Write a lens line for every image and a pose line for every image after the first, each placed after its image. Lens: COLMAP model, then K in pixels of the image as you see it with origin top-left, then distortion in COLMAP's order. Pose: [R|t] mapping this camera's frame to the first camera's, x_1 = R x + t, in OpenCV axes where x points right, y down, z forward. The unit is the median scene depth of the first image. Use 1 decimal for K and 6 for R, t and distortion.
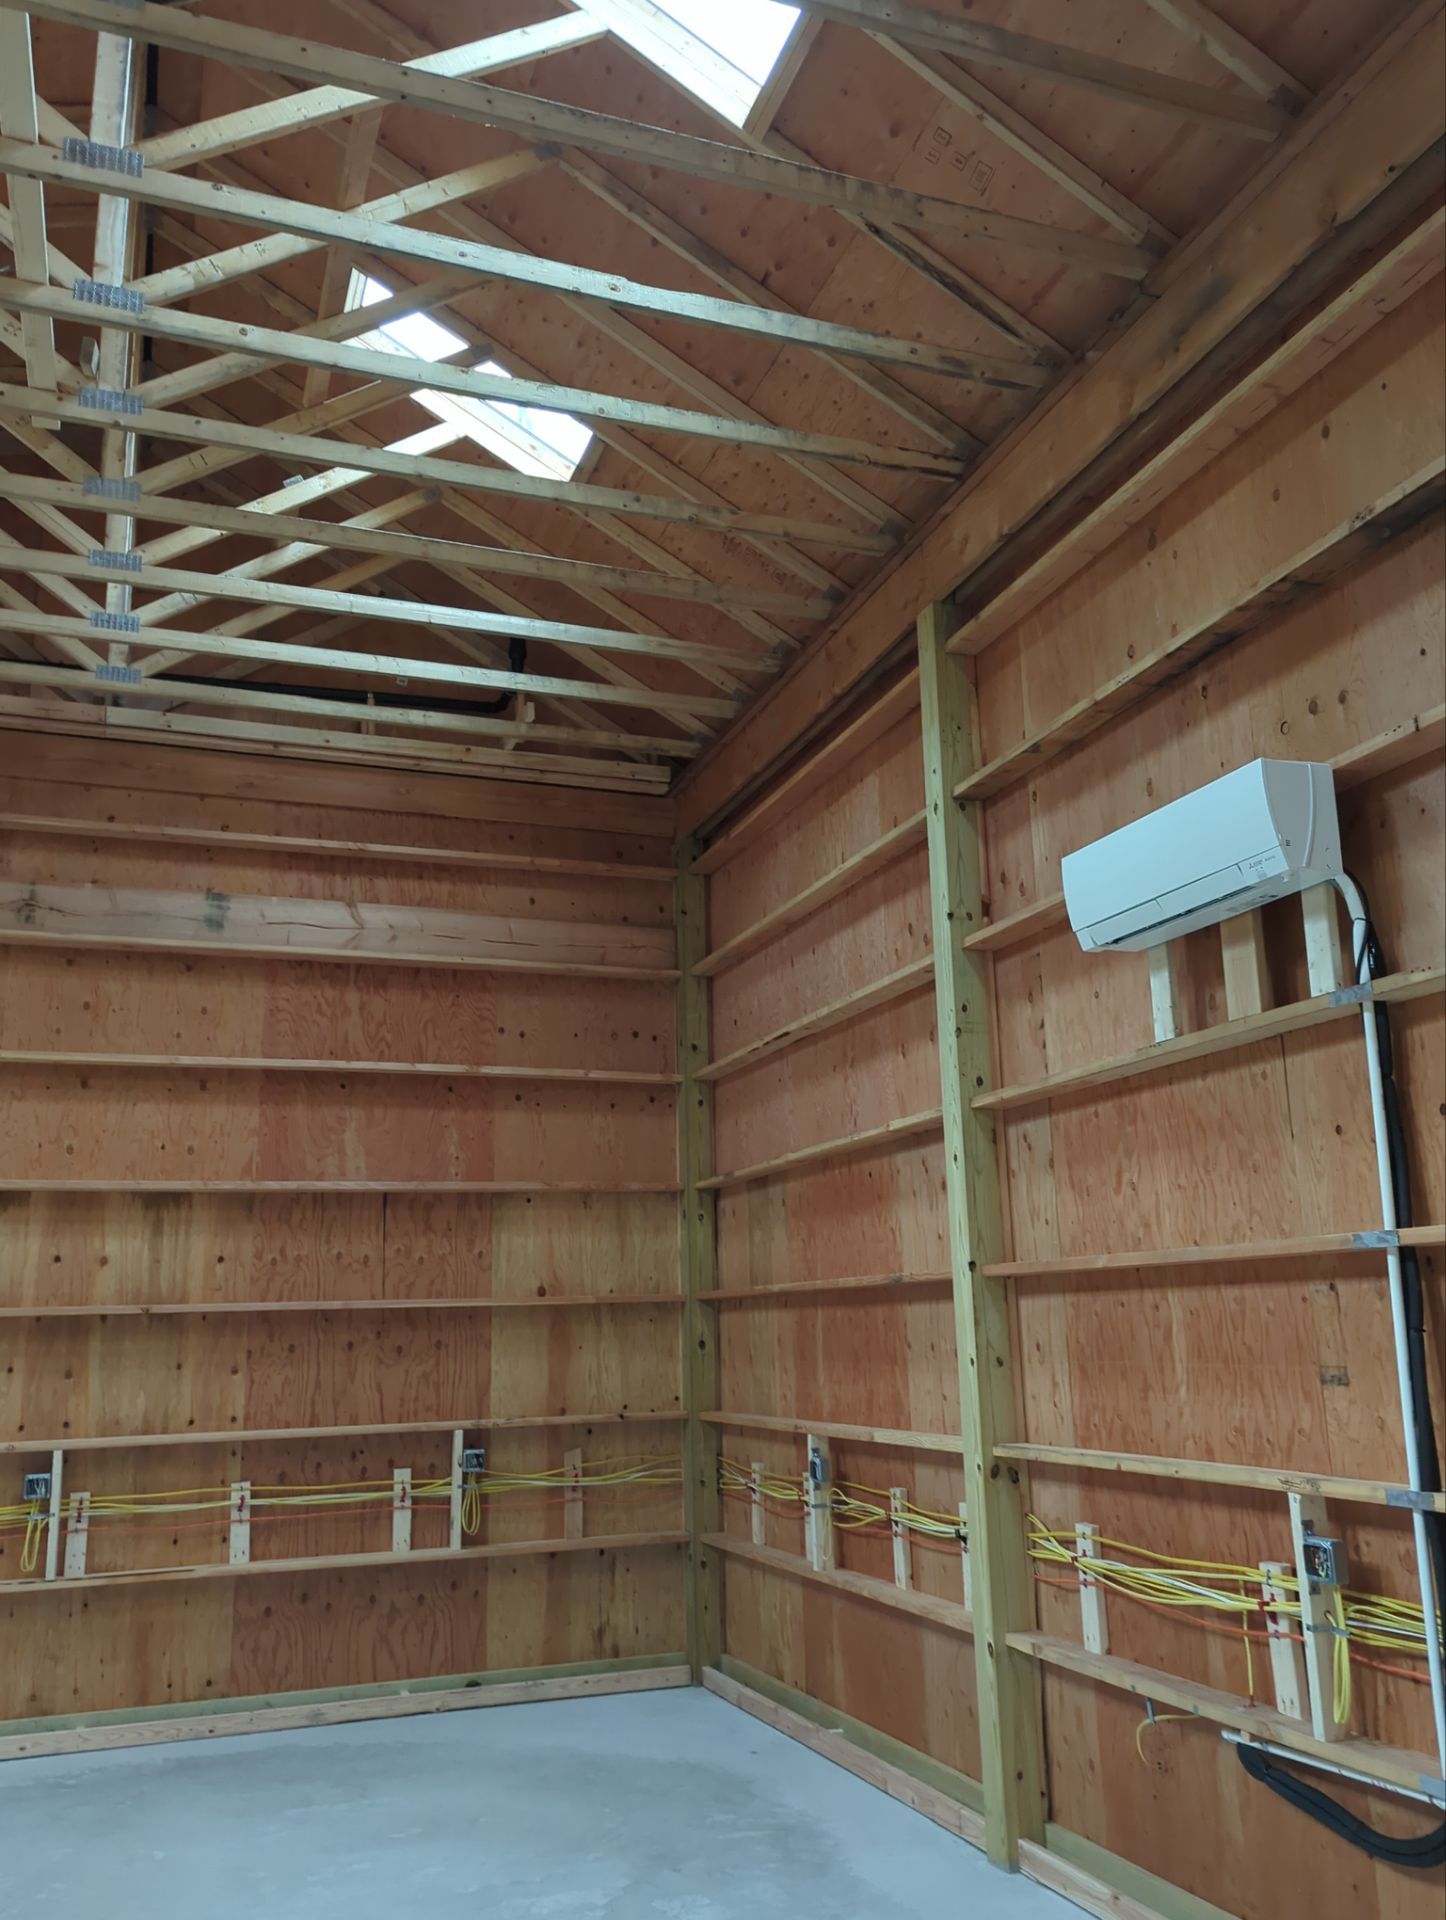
lens RADIAL K [[1564.9, 0, 725.8], [0, 1564.9, 957.0], [0, 0, 1]] dist [0.076059, -0.076063]
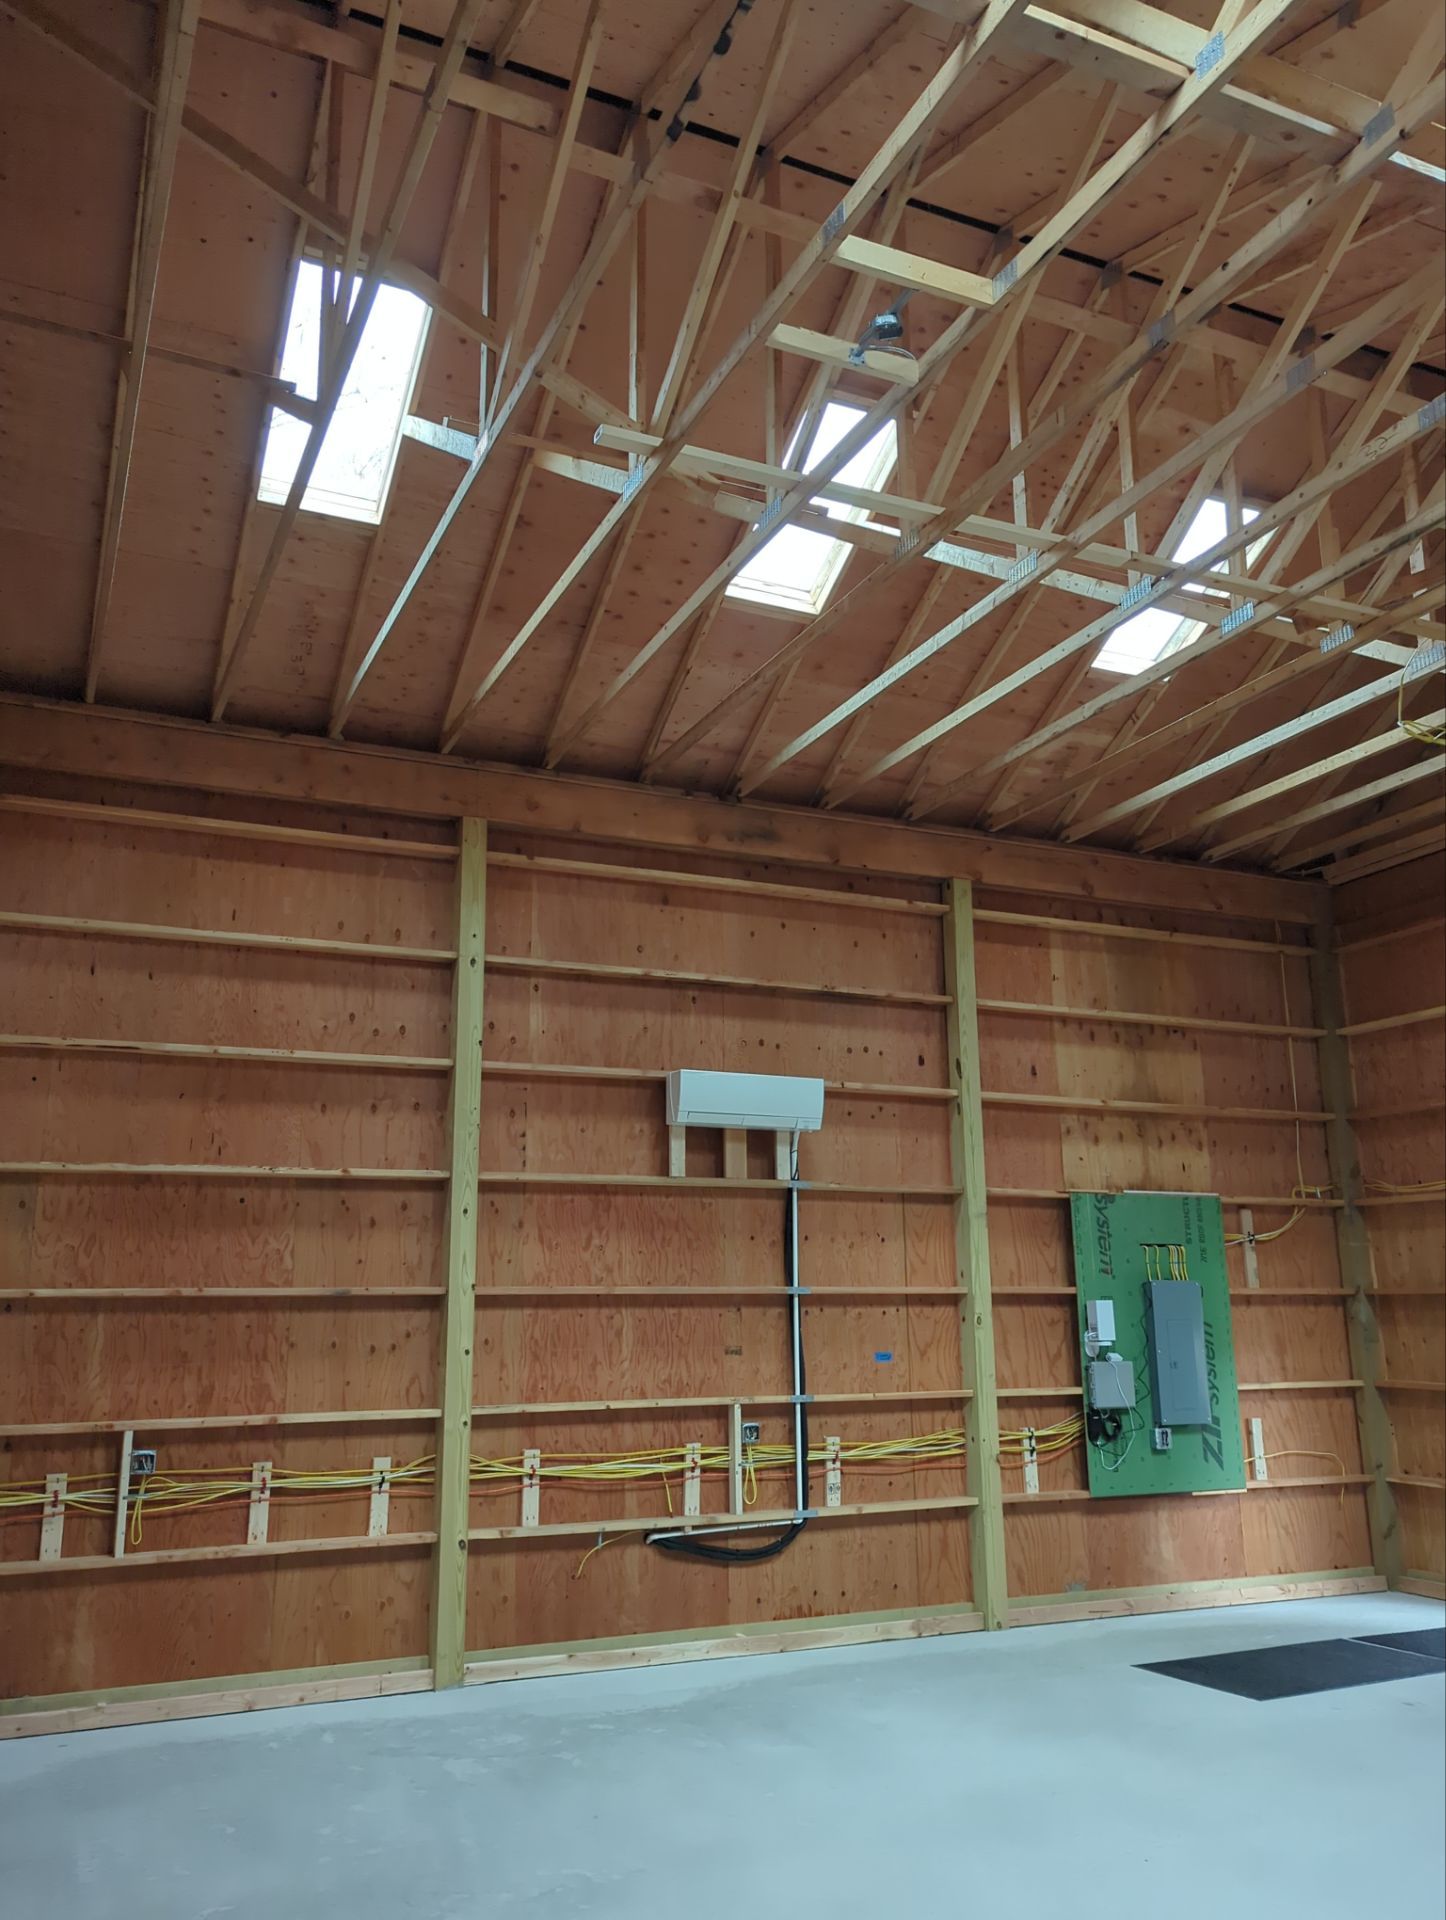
lens RADIAL K [[1564.9, 0, 734.3], [0, 1564.9, 956.4], [0, 0, 1]] dist [0.076059, -0.076063]
pose [[-0.083882, 0.252872, 0.963857, -0.992308], [-0.219969, 0.938705, -0.265417, 0.177767], [-0.971894, -0.234282, -0.023117, 0.635317]]
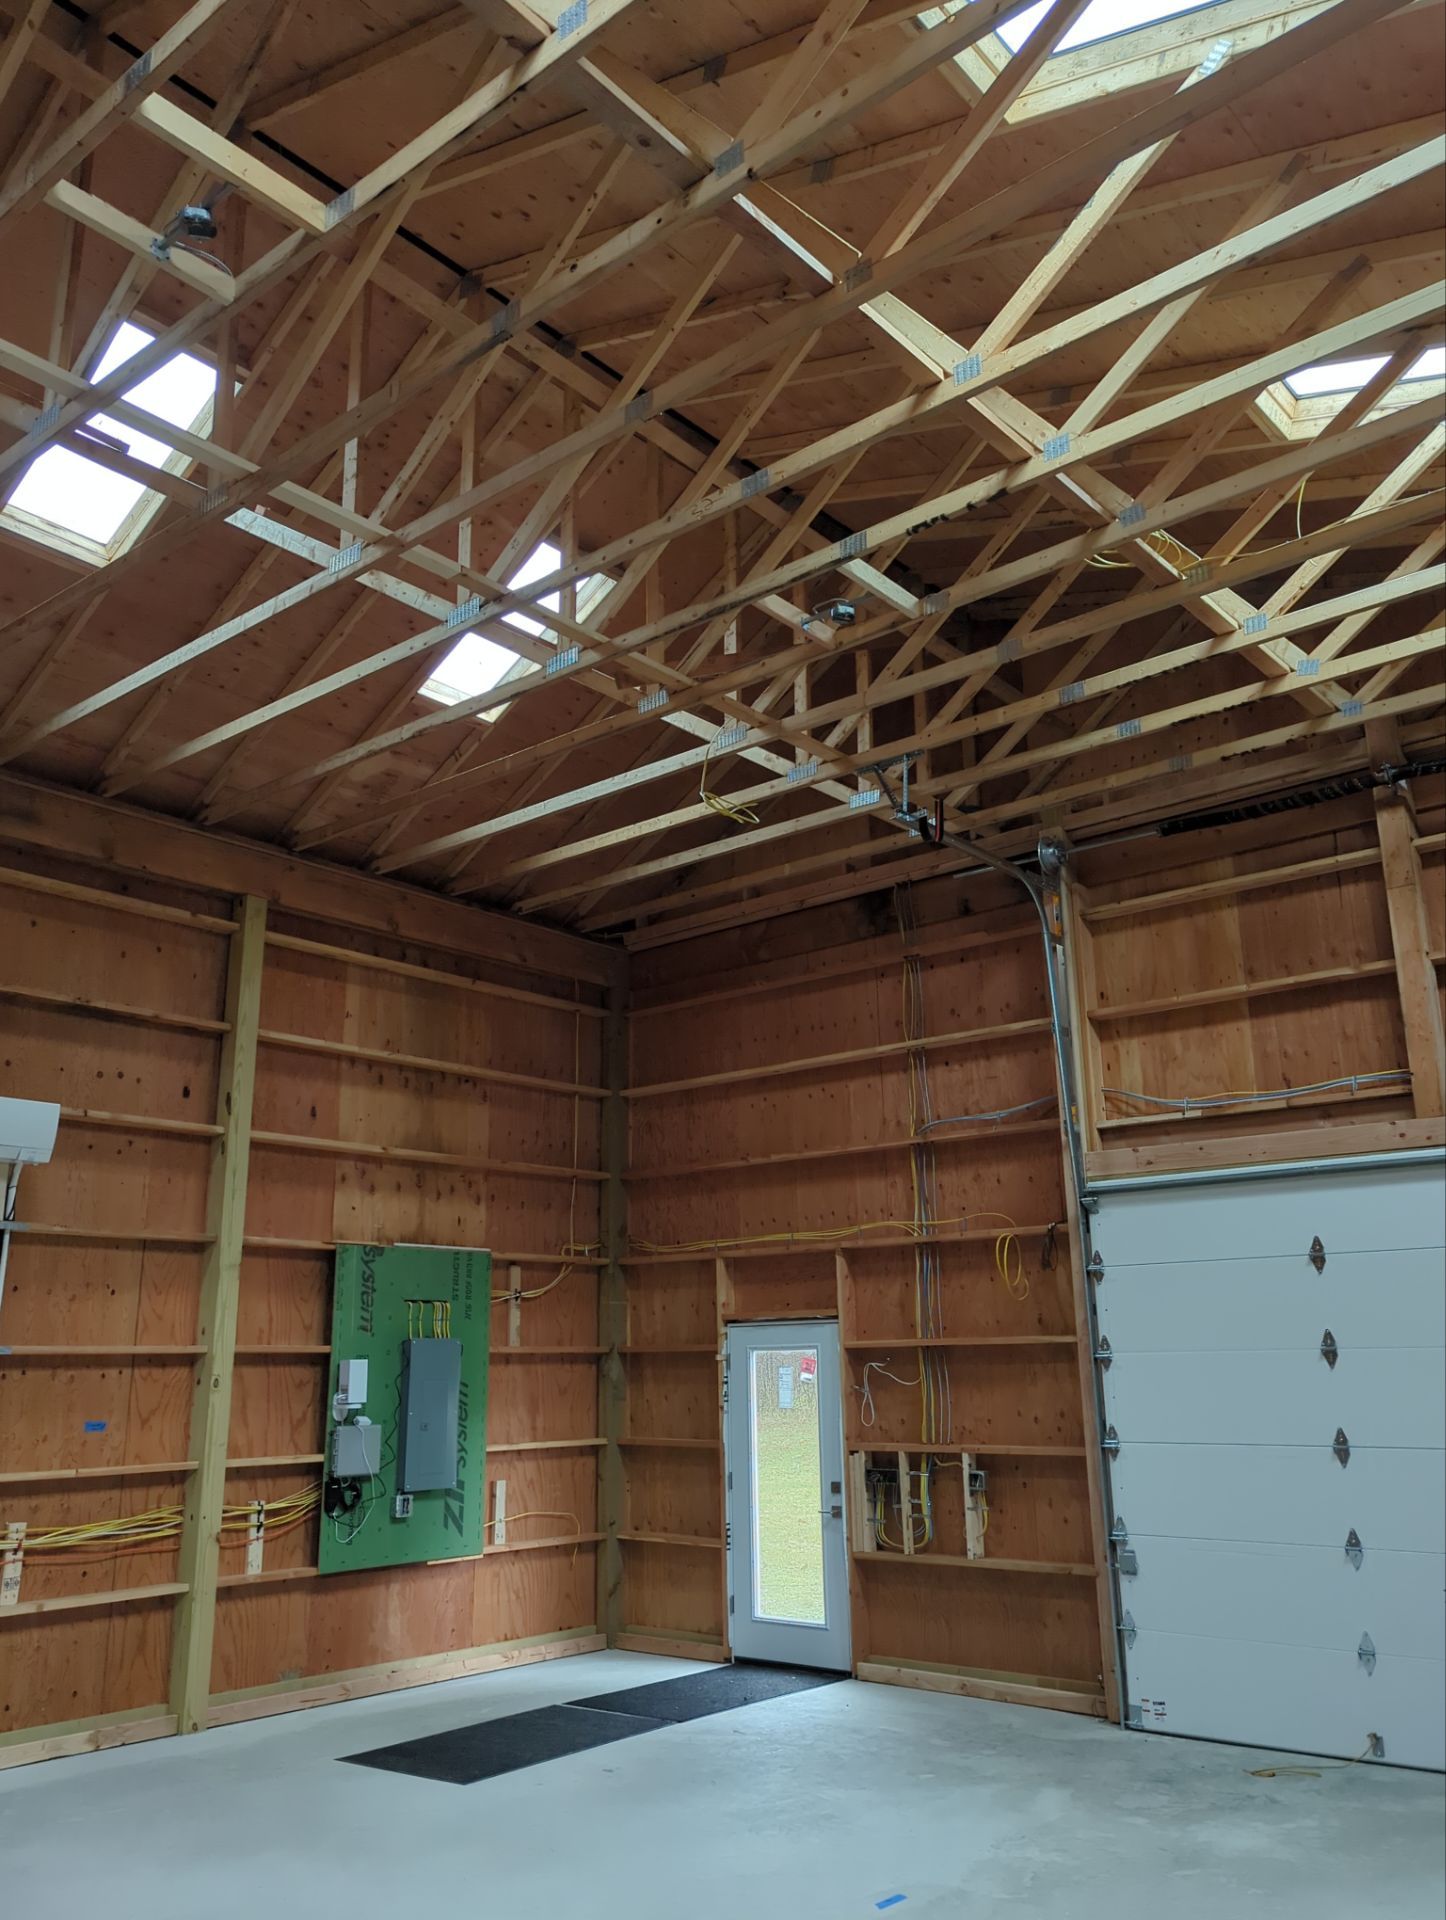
lens RADIAL K [[1564.9, 0, 730.7], [0, 1564.9, 959.5], [0, 0, 1]] dist [0.076059, -0.076063]
pose [[-0.496254, 0.252098, 0.830770, -0.931642], [-0.179765, 0.906337, -0.382410, 0.166841], [-0.849362, -0.339116, -0.404455, 0.598334]]
